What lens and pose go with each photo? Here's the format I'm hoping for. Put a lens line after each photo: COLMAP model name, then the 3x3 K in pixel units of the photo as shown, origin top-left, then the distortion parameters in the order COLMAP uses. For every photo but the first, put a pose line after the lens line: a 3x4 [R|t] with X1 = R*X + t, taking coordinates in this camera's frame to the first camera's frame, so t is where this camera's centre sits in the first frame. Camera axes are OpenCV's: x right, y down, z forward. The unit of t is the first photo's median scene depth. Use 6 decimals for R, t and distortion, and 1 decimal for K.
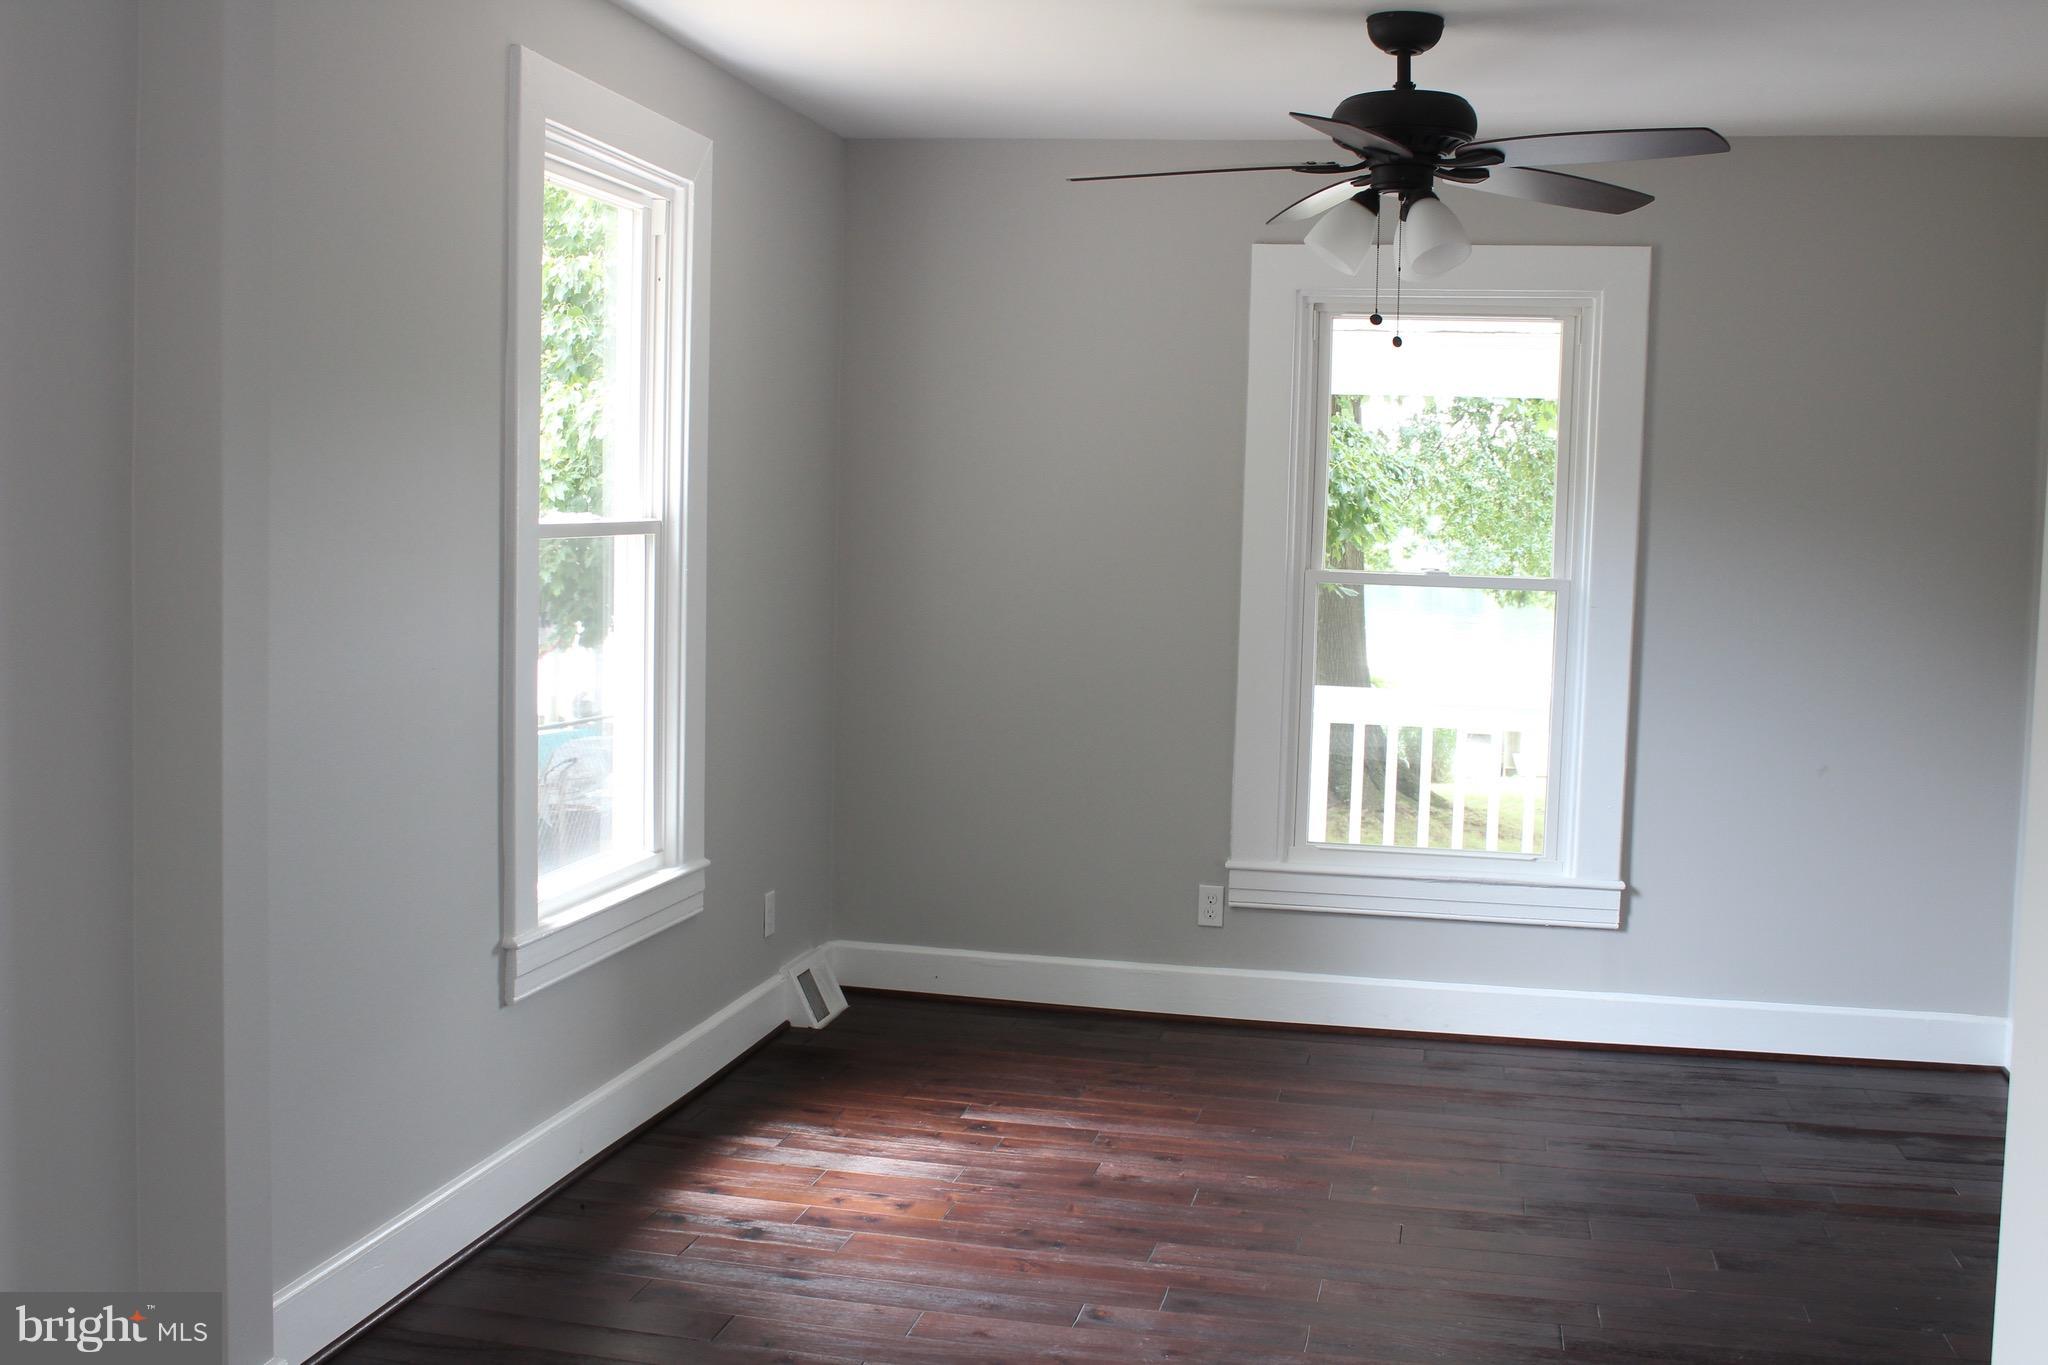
lens RADIAL K [[2194.2, 0, 1015.6], [0, 2194.2, 680.0], [0, 0, 1]] dist [-0.148287, 0.228376]
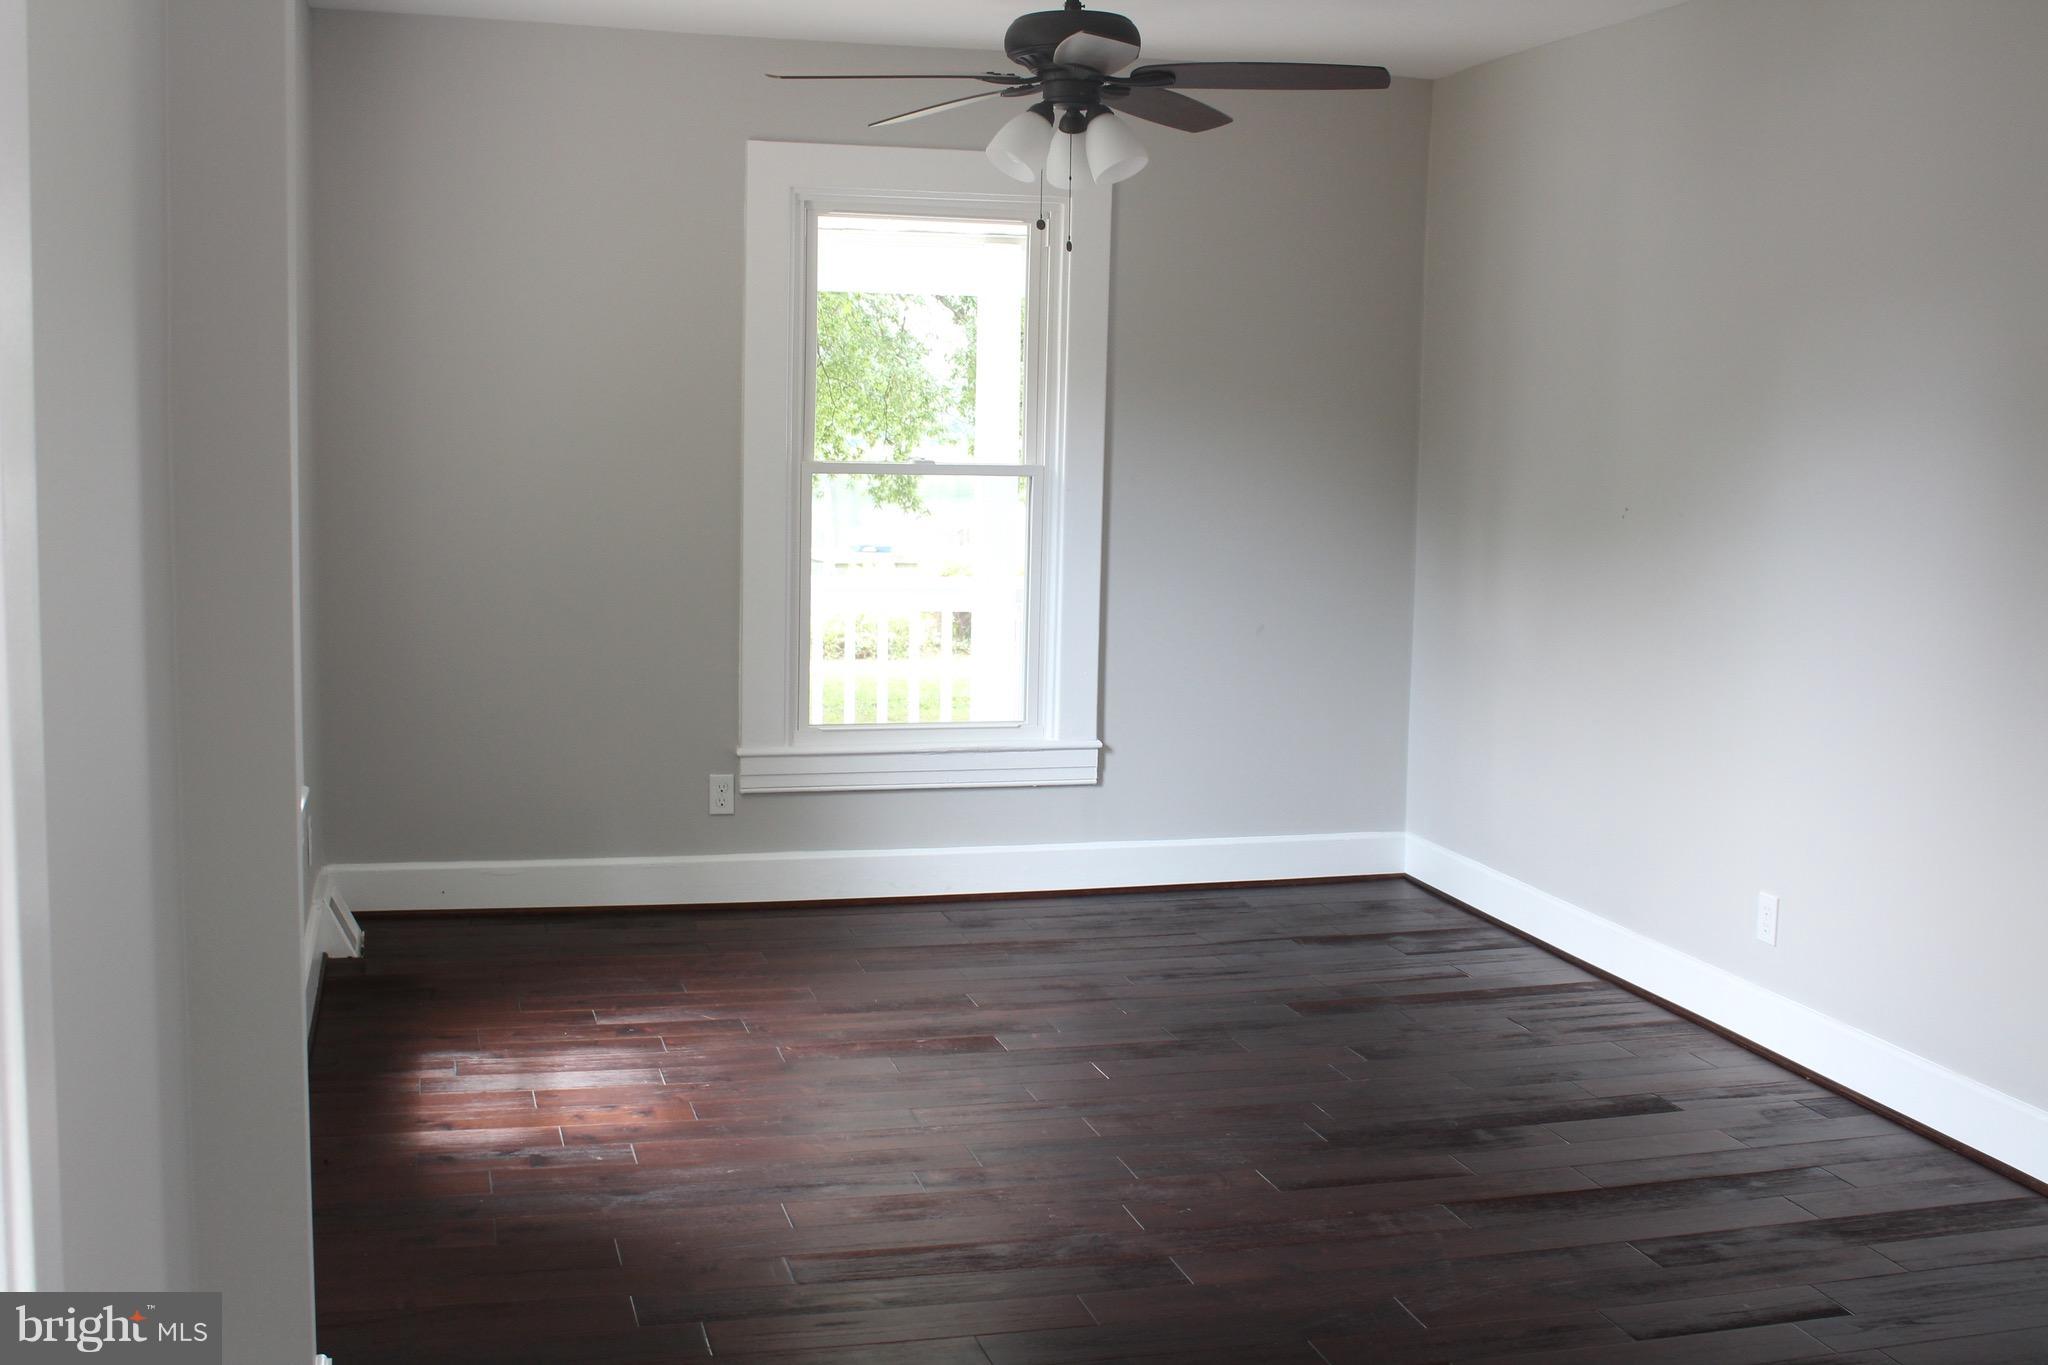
lens RADIAL K [[2194.2, 0, 1015.6], [0, 2194.2, 680.0], [0, 0, 1]] dist [-0.148287, 0.228376]
pose [[0.886523, -0.062990, 0.458377, -0.279423], [0.039328, 0.997363, 0.060995, -0.007082], [-0.461010, -0.036046, 0.886662, 0.041550]]
